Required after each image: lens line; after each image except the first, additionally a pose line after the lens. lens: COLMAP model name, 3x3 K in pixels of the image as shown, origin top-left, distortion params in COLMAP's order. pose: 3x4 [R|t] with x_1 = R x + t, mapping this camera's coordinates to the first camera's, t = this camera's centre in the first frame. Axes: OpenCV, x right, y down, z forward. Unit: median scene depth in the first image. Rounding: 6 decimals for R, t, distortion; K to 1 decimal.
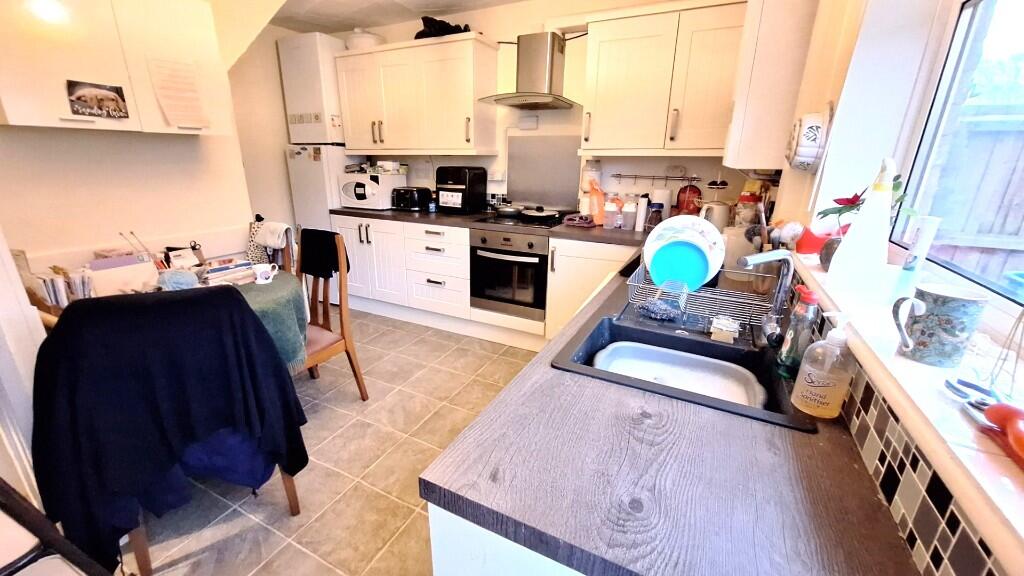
lens RADIAL K [[409.7, 0, 502.3], [0, 409.7, 292.6], [0, 0, 1]] dist [-0.006993, 0.003918]
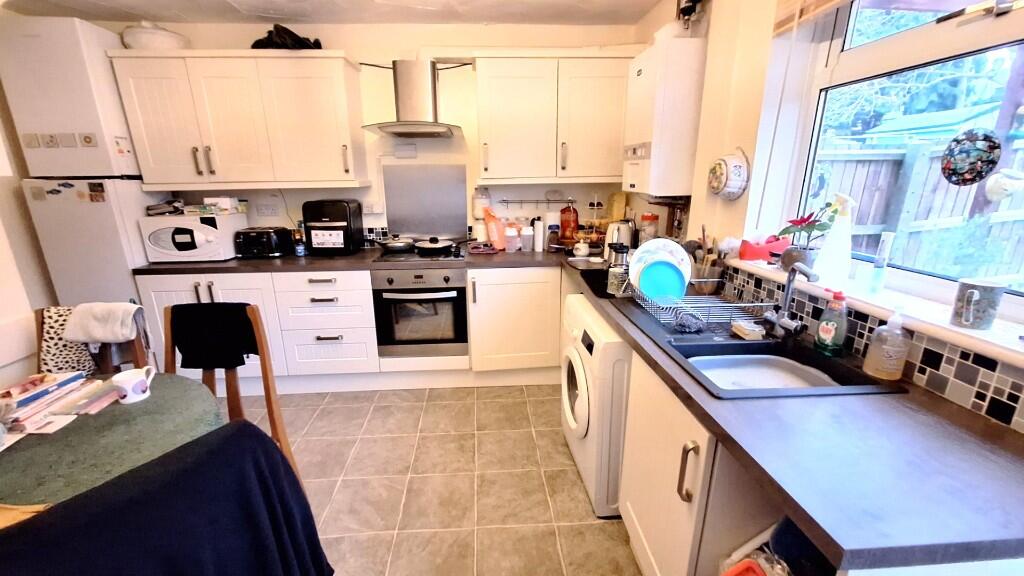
lens RADIAL K [[409.7, 0, 502.3], [0, 409.7, 292.6], [0, 0, 1]] dist [-0.006993, 0.003918]
pose [[0.858273, -0.162298, 0.486855, -0.257706], [0.180972, 0.983449, 0.008810, -0.062535], [-0.480227, 0.080545, 0.873439, 0.097088]]
